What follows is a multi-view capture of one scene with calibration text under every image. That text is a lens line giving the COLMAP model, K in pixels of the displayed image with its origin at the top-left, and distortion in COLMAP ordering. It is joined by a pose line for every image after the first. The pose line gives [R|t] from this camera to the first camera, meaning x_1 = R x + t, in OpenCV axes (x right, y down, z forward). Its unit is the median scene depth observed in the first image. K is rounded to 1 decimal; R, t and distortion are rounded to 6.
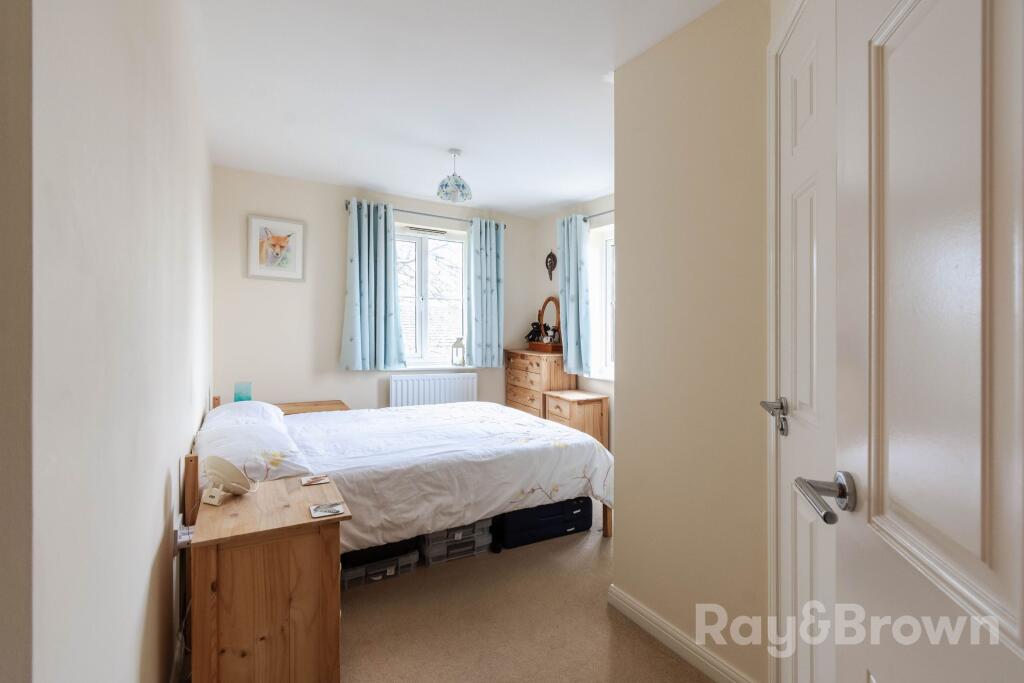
lens RADIAL K [[474.0, 0, 512.0], [0, 474.0, 341.5], [0, 0, 1]] dist [-0.003648, -0.000222]
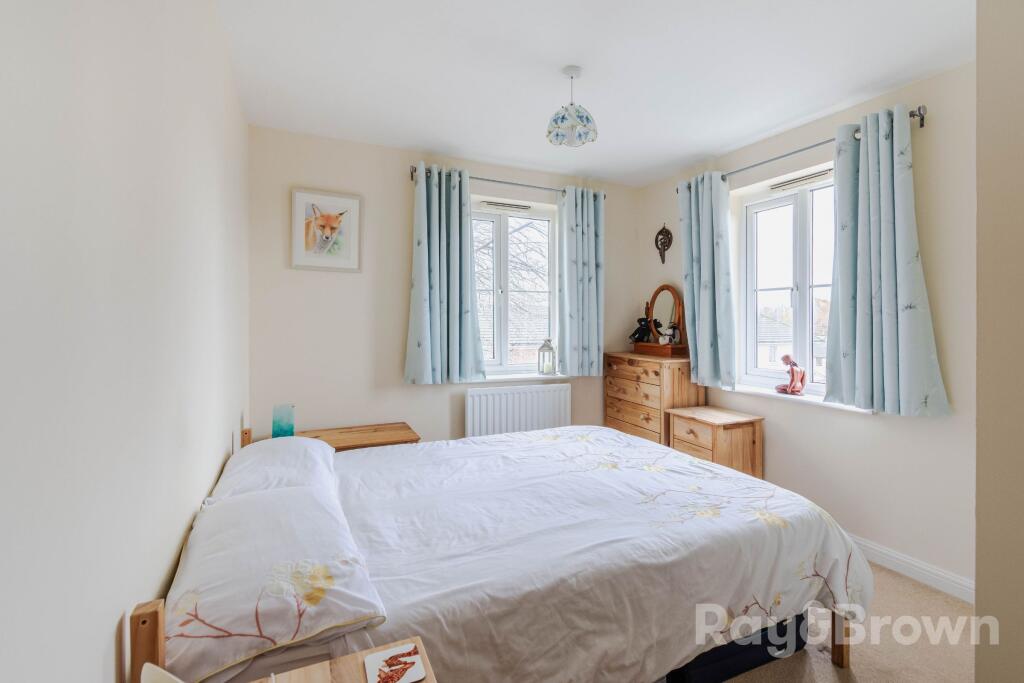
lens RADIAL K [[469.2, 0, 504.3], [0, 469.2, 319.0], [0, 0, 1]] dist [-0.000448, -0.000330]
pose [[0.993791, -0.021952, -0.109076, -0.111428], [0.017486, 0.998976, -0.041739, -0.011834], [0.109881, 0.039573, 0.993157, 0.241250]]
